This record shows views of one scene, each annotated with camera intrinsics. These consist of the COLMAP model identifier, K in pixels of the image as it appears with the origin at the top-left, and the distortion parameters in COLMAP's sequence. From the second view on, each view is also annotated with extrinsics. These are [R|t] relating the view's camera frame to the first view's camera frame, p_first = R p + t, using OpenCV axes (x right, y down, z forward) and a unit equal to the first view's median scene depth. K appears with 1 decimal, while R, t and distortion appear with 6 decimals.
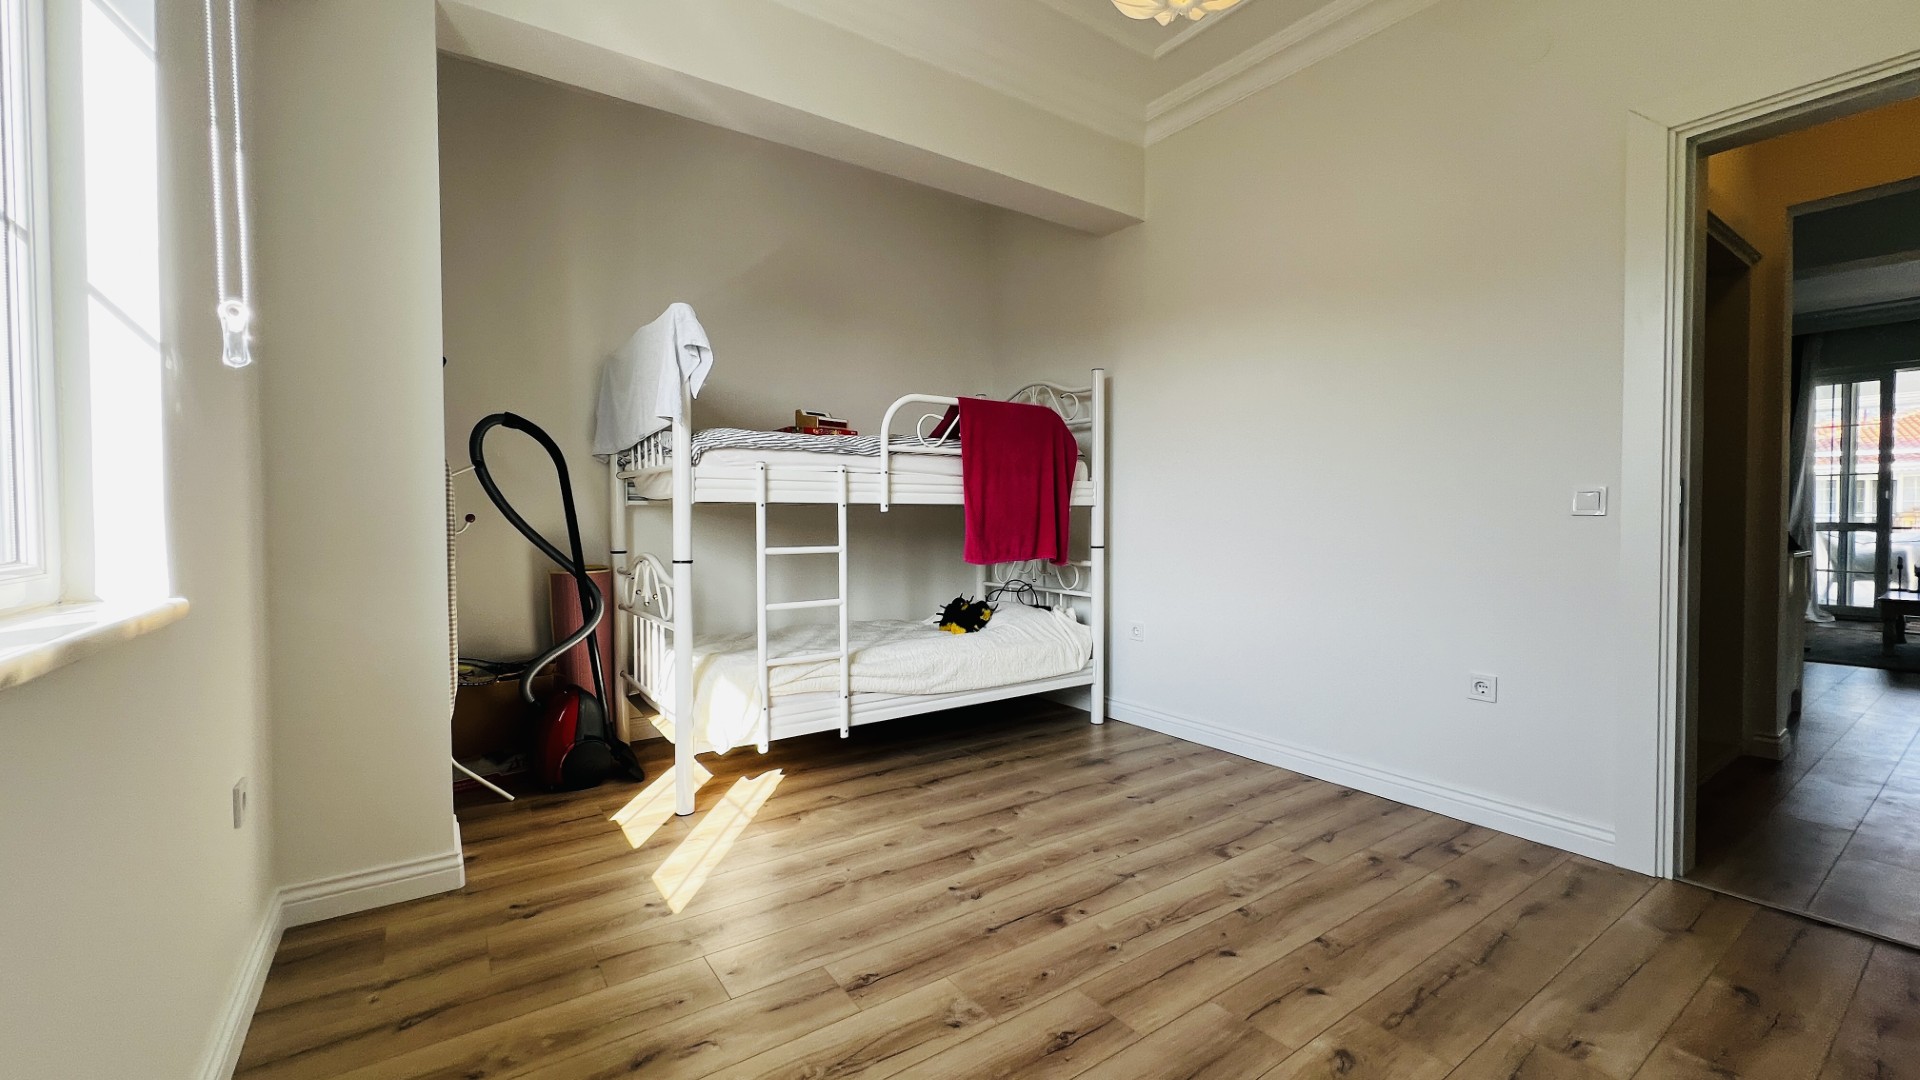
lens RADIAL K [[765.9, 0, 954.8], [0, 765.9, 538.8], [0, 0, 1]] dist [-0.003361, 0.000634]
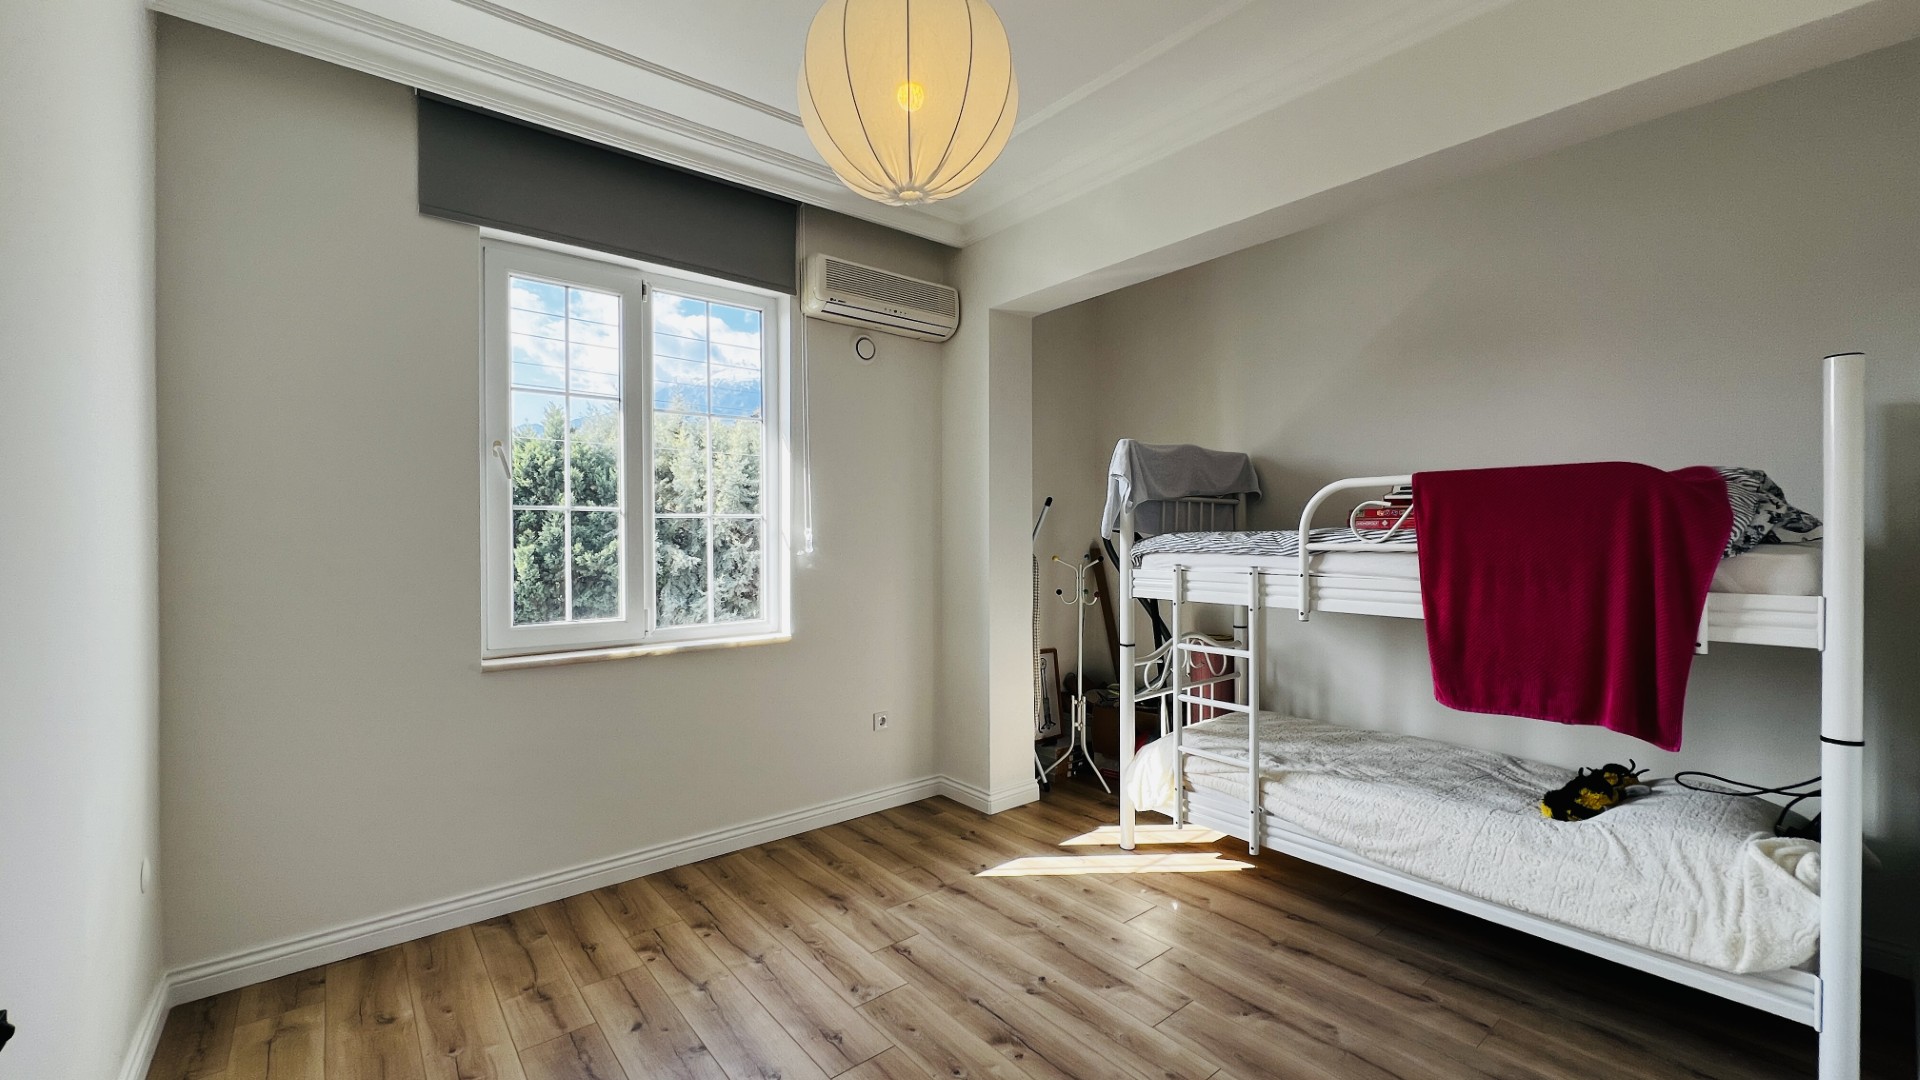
lens RADIAL K [[765.9, 0, 955.4], [0, 765.9, 538.8], [0, 0, 1]] dist [-0.003361, 0.000634]
pose [[0.073994, 0.005736, -0.997242, 0.768518], [-0.023929, 0.999706, 0.003975, -0.124873], [0.996972, 0.023569, 0.074110, 0.554886]]
